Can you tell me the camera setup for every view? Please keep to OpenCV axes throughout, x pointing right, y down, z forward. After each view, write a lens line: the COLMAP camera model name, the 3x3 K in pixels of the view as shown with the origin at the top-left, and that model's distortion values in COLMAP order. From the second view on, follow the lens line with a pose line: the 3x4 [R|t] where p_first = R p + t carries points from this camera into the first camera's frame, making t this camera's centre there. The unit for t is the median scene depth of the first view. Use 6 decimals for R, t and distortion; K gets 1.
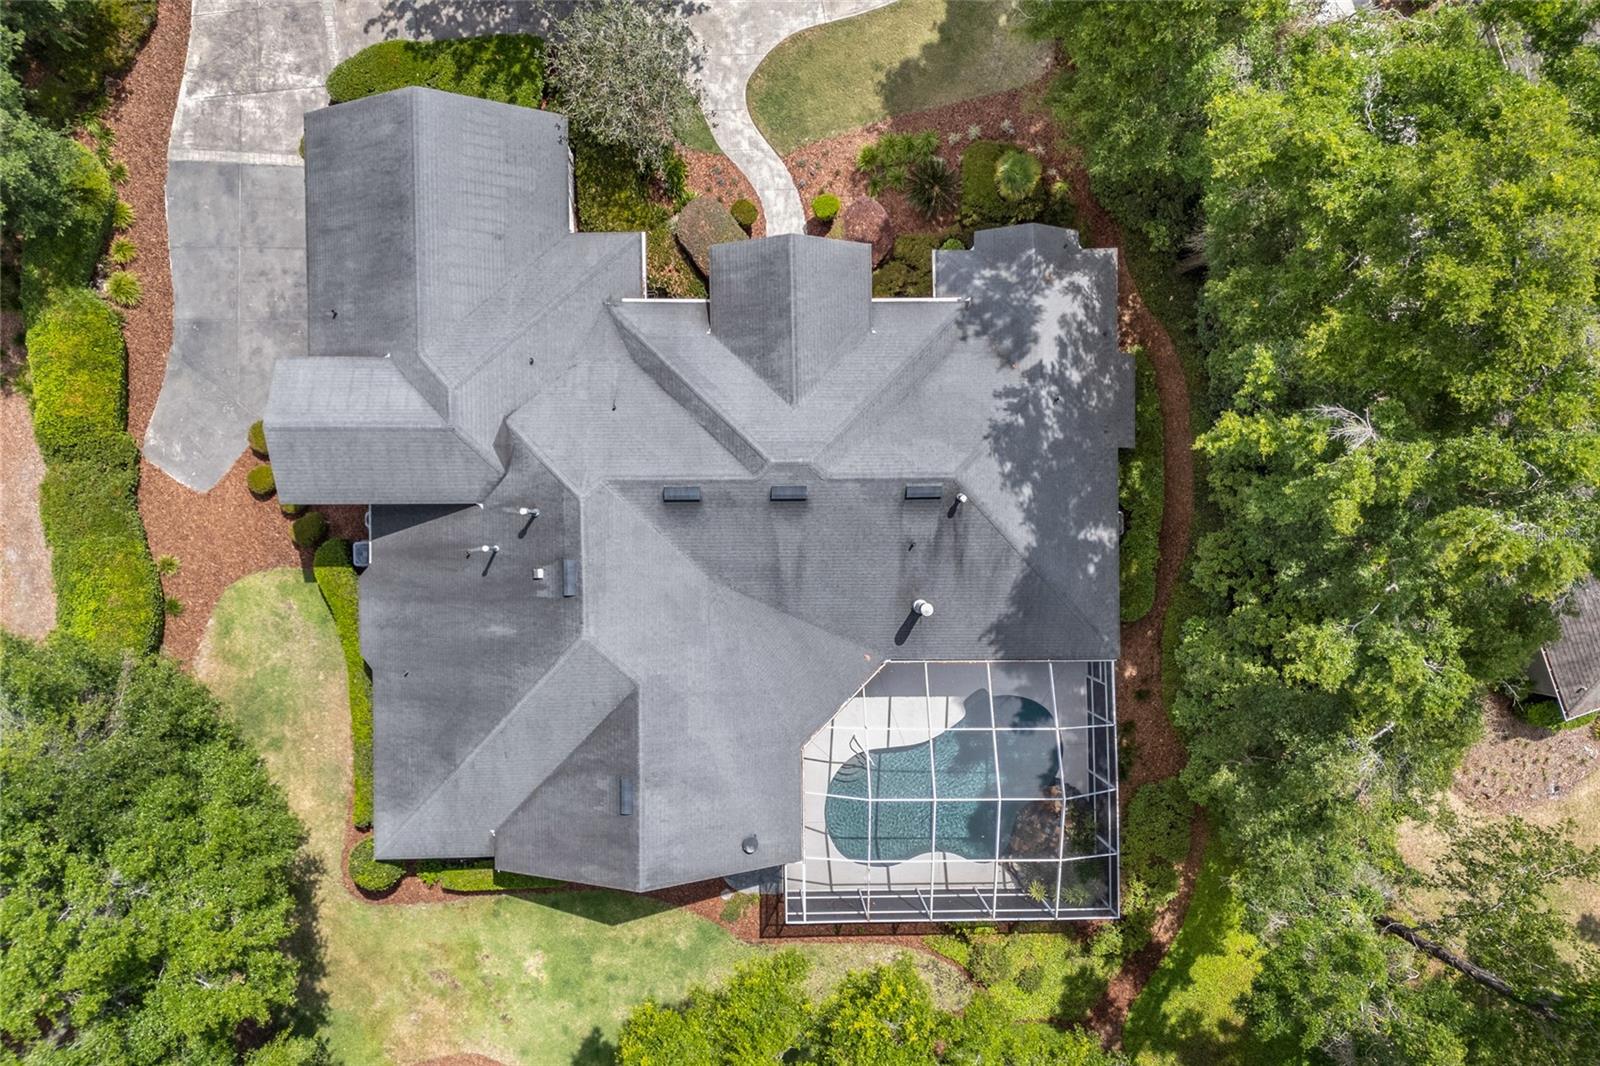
lens RADIAL K [[1200.8, 0, 800.0], [0, 1200.8, 533.0], [0, 0, 1]] dist [0.115988, -0.140623]
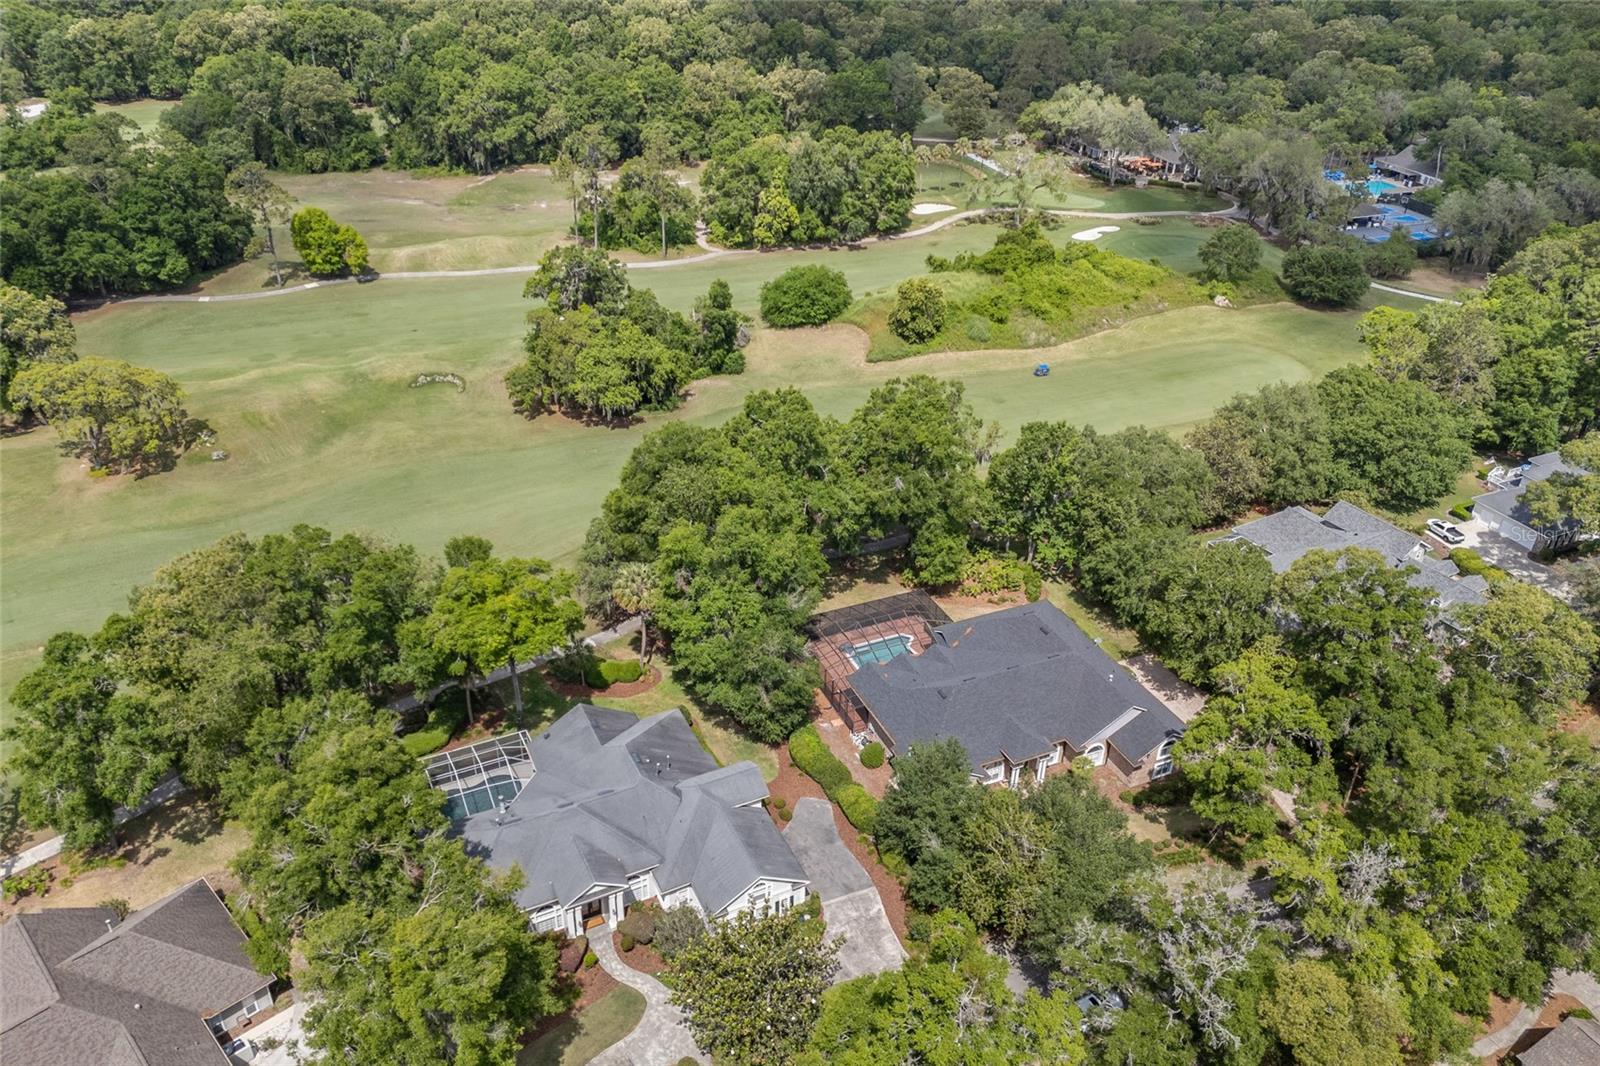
lens RADIAL K [[1200.8, 0, 800.0], [0, 1200.8, 533.0], [0, 0, 1]] dist [0.115988, -0.140623]
pose [[-0.904317, 0.184004, -0.385167, 0.363642], [-0.424852, -0.475438, 0.770363, -1.679742], [-0.041374, 0.860291, 0.508121, -0.714309]]
